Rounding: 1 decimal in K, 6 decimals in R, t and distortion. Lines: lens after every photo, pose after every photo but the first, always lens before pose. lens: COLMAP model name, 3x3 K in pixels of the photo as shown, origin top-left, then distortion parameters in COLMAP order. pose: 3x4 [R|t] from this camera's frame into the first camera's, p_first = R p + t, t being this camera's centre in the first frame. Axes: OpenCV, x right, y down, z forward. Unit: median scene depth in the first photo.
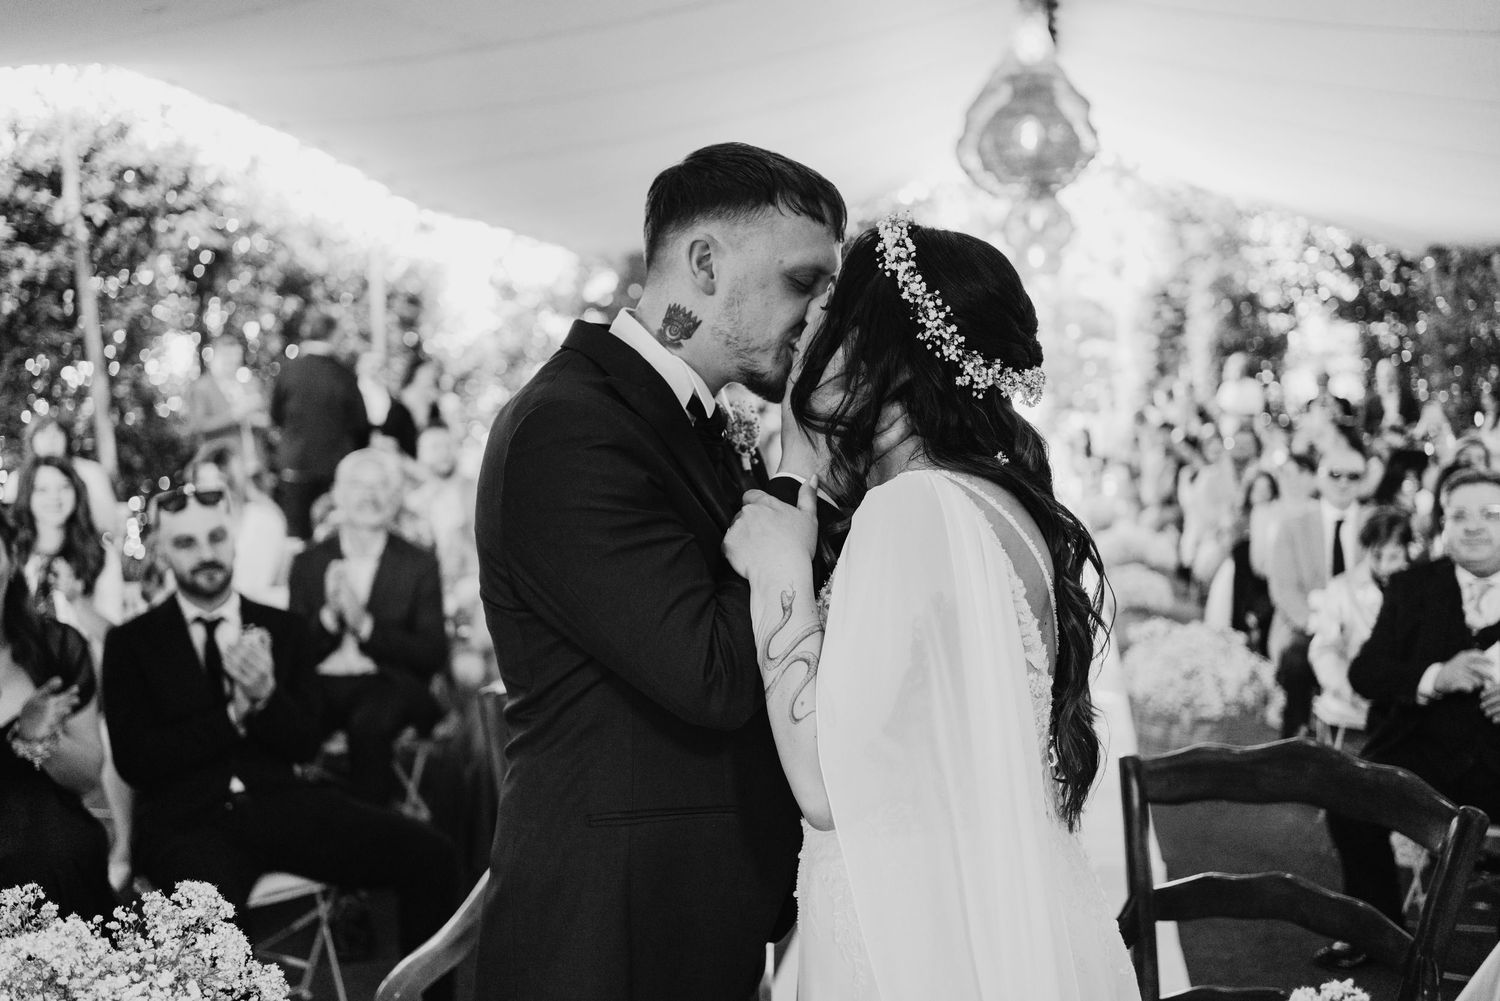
lens RADIAL K [[1519.0, 0, 749.8], [0, 1519.0, 511.3], [0, 0, 1]] dist [0.012393, 0.000000]
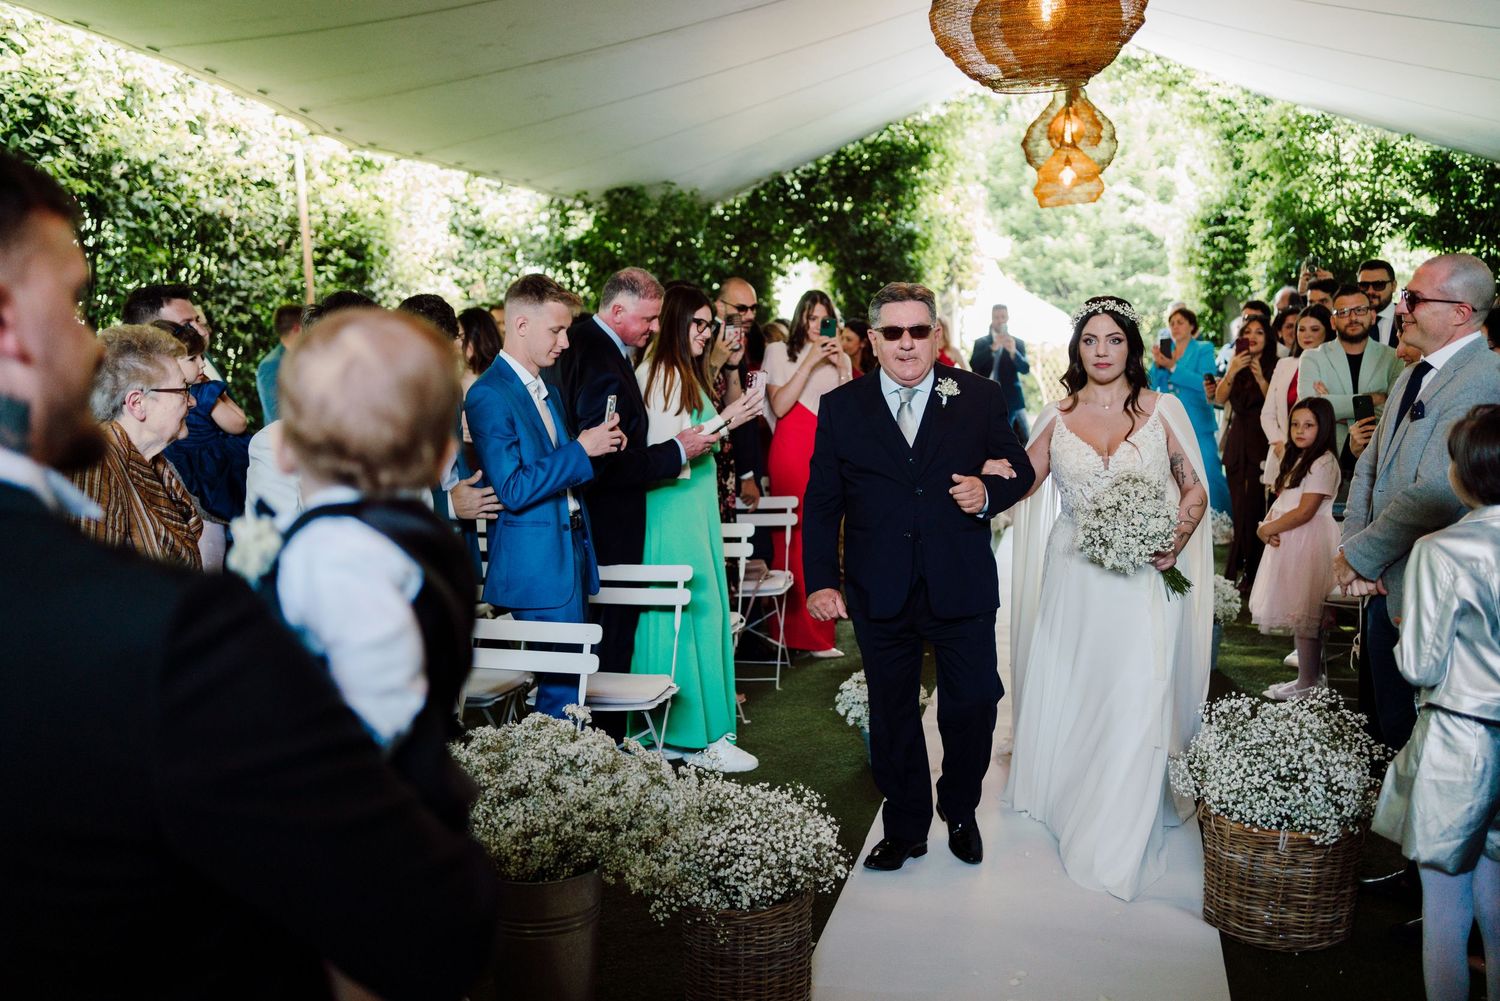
lens RADIAL K [[1519.0, 0, 736.0], [0, 1519.0, 492.6], [0, 0, 1]] dist [0.012393, 0.000000]
pose [[0.999025, -0.021460, -0.038593, 0.038255], [0.022548, 0.999354, 0.027989, -0.024876], [0.037968, -0.028832, 0.998863, 0.169355]]
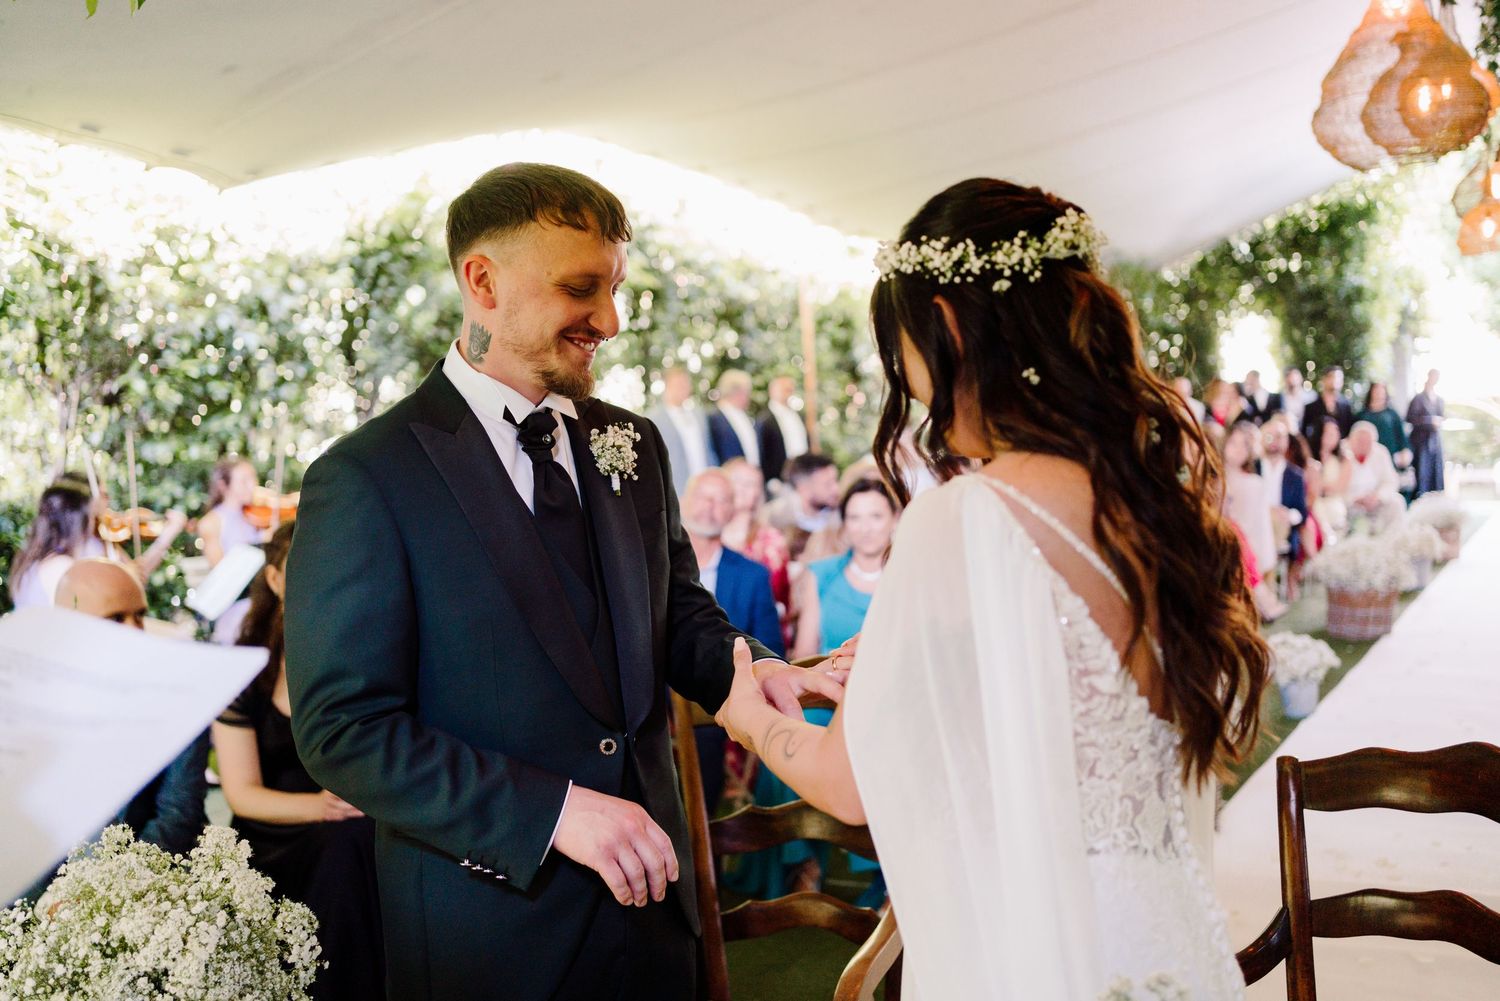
lens RADIAL K [[1519.0, 0, 748.8], [0, 1519.0, 509.3], [0, 0, 1]] dist [0.012393, 0.000000]
pose [[0.947970, -0.027349, -0.317182, 0.053952], [0.023778, 0.999603, -0.015126, 0.002626], [0.317469, 0.006797, 0.948244, 0.001995]]
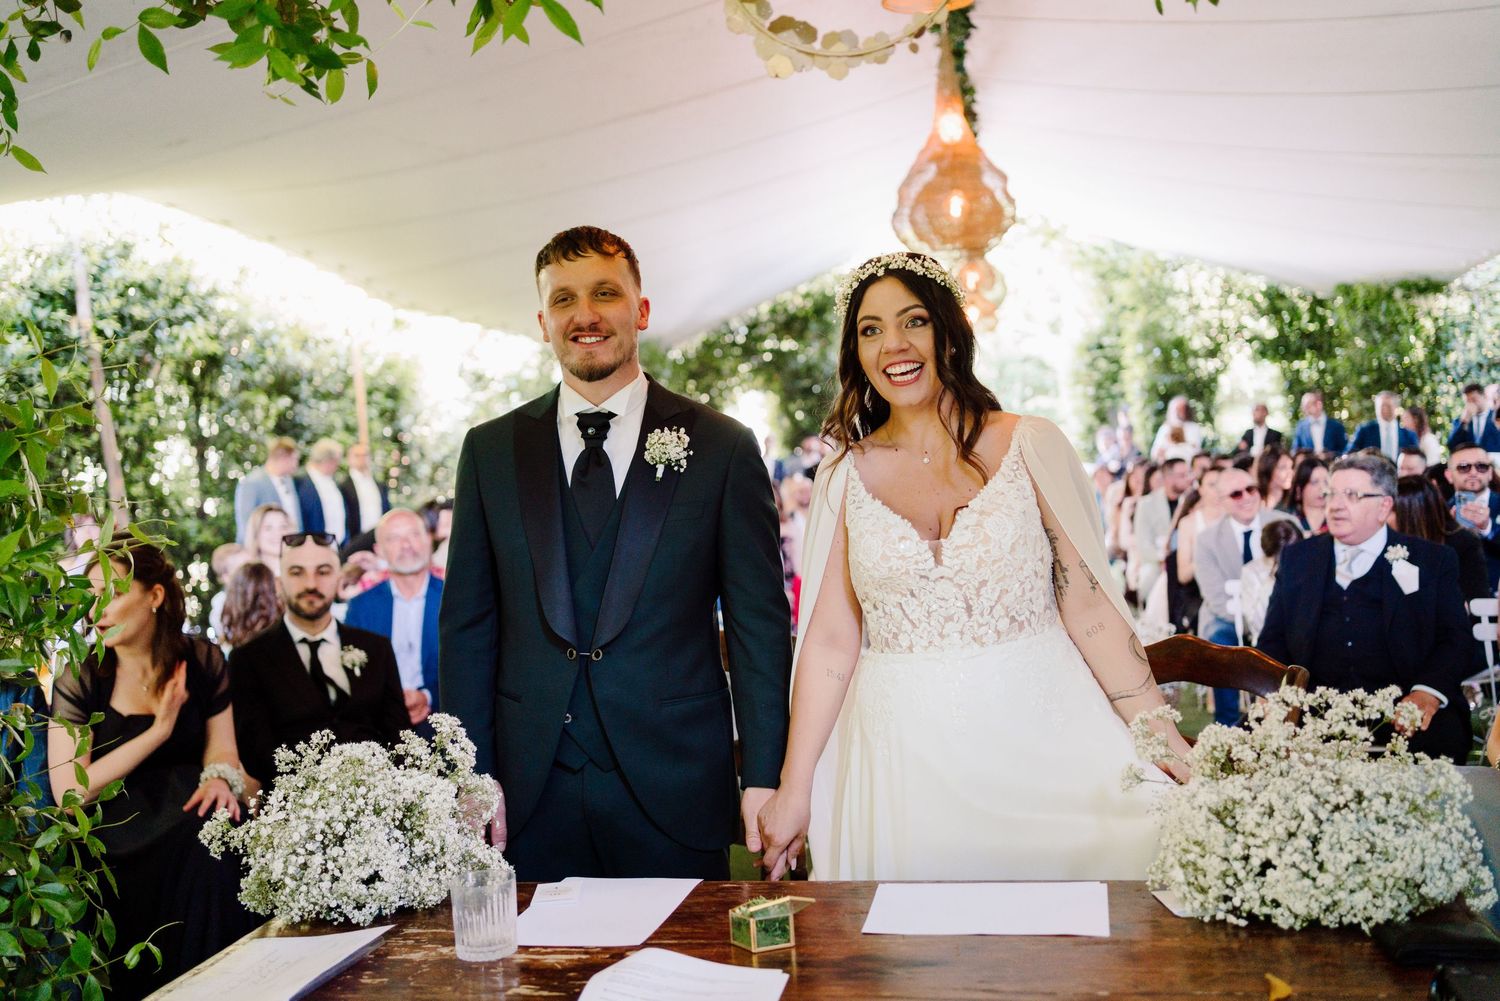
lens RADIAL K [[1519.0, 0, 748.0], [0, 1519.0, 500.7], [0, 0, 1]] dist [0.012393, 0.000000]
pose [[0.997581, -0.063752, 0.027718, -0.011230], [0.065260, 0.996215, -0.057410, 0.016740], [-0.023953, 0.059080, 0.997966, -0.074337]]
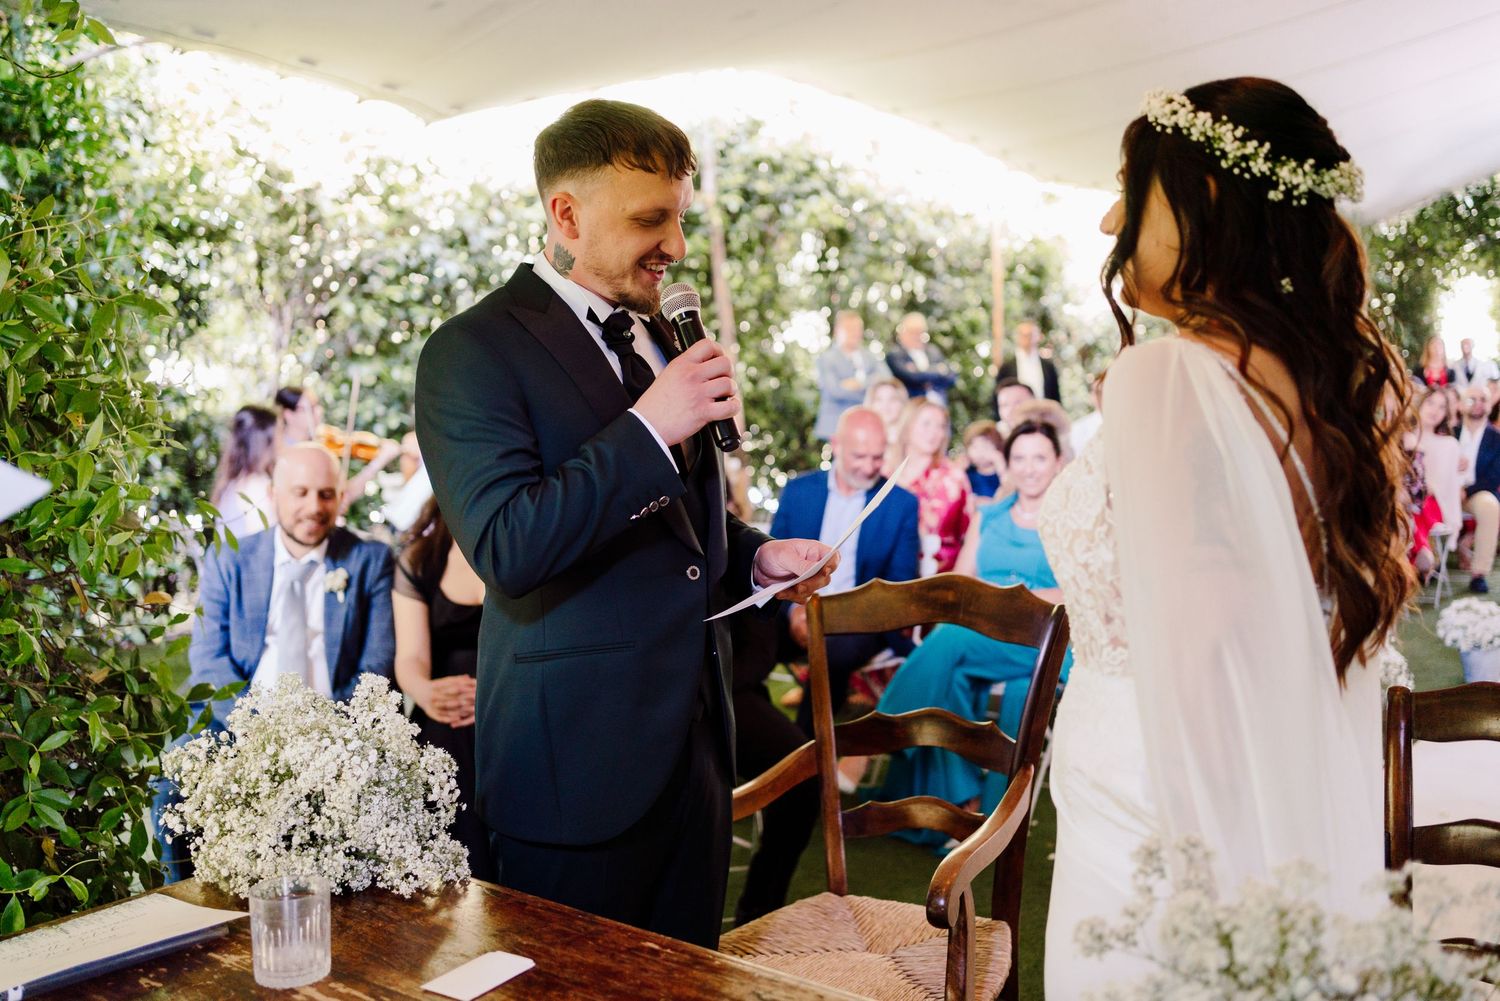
lens RADIAL K [[1519.0, 0, 749.1], [0, 1519.0, 508.5], [0, 0, 1]] dist [0.012393, 0.000000]
pose [[0.901164, 0.025435, -0.432732, 0.066789], [-0.019555, 0.999646, 0.018034, 0.008667], [0.433038, -0.007790, 0.901342, -0.006209]]
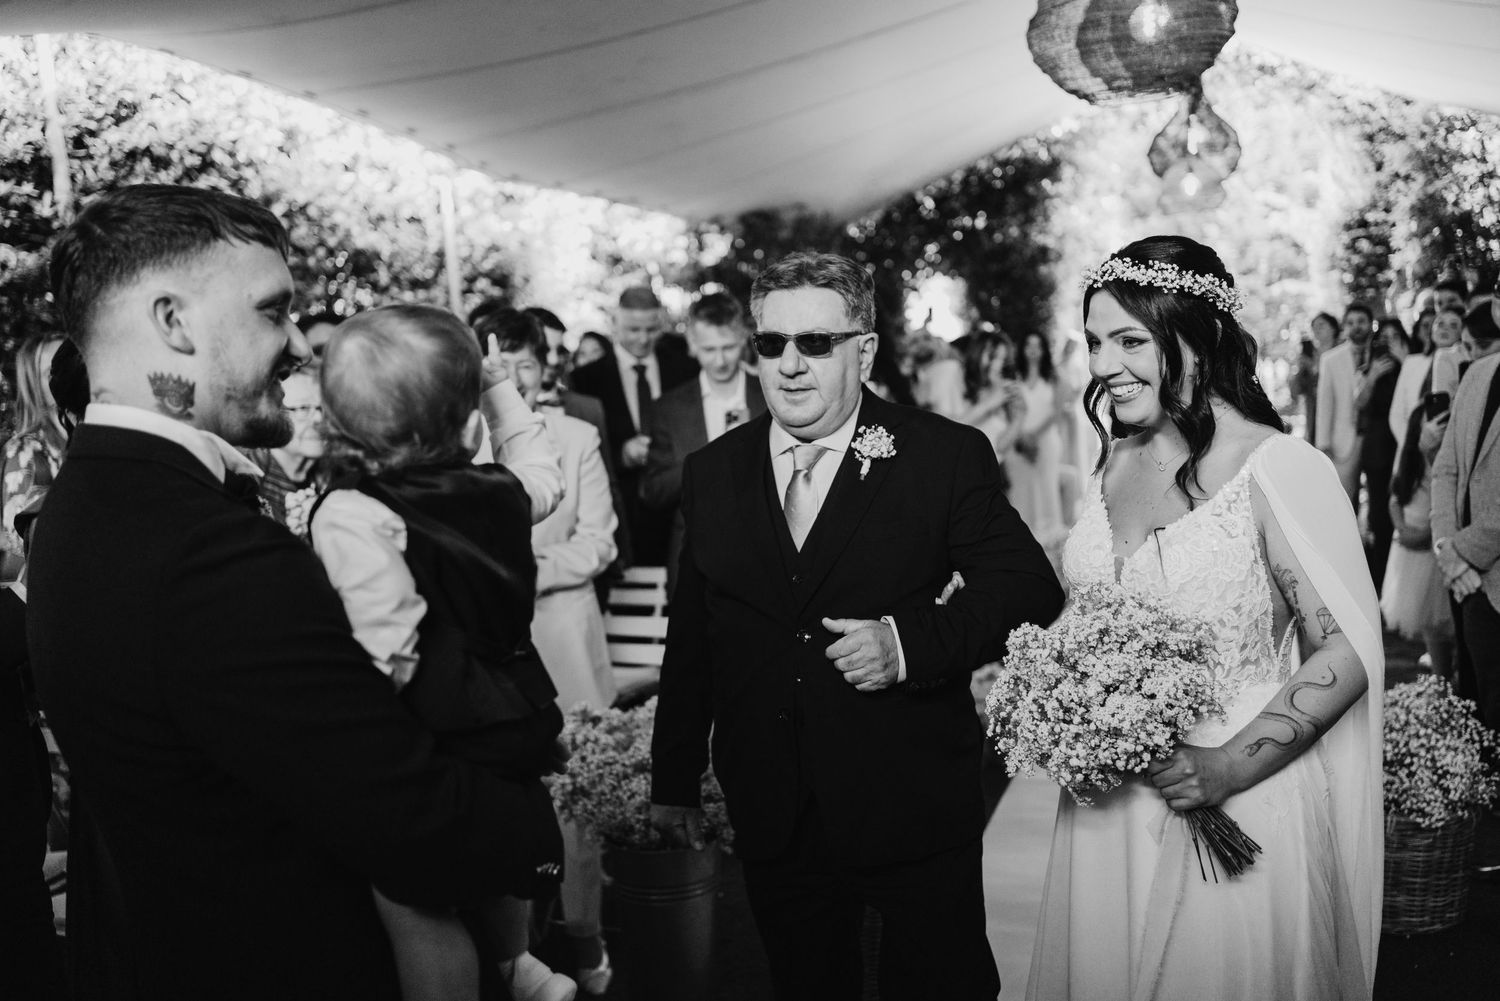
lens RADIAL K [[1519.0, 0, 751.1], [0, 1519.0, 488.0], [0, 0, 1]] dist [0.012393, 0.000000]
pose [[0.991496, -0.039474, -0.124005, 0.047893], [0.040765, 0.999138, 0.007895, -0.019747], [0.123586, -0.012883, 0.992250, 0.148106]]
